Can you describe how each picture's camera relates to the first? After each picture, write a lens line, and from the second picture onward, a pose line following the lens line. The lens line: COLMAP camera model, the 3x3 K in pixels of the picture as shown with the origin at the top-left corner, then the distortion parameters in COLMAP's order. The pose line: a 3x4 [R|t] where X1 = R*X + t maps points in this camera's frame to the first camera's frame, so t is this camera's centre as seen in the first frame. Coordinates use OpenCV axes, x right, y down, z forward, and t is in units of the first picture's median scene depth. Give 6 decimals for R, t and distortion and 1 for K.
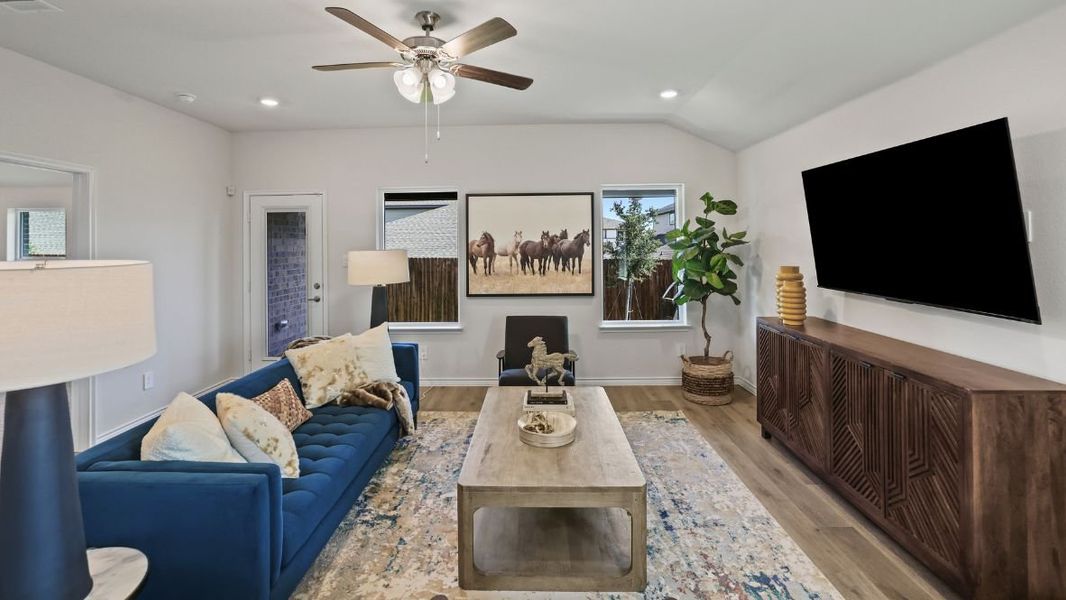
lens RADIAL K [[455.0, 0, 529.8], [0, 455.0, 242.6], [0, 0, 1]] dist [-0.029208, 0.000465]
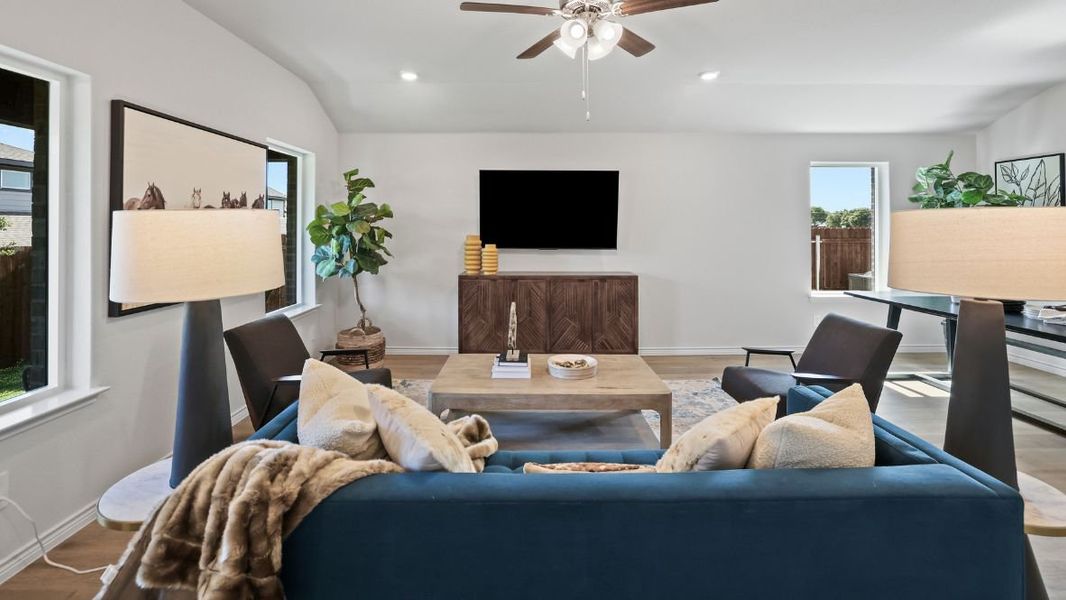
lens RADIAL K [[472.3, 0, 527.1], [0, 472.3, 256.7], [0, 0, 1]] dist [-0.009776, 0.000356]
pose [[-0.008052, -0.050202, 0.998707, -0.641337], [-0.002261, 0.998737, 0.050186, 0.031789], [-0.999965, -0.001854, -0.008156, 0.578910]]
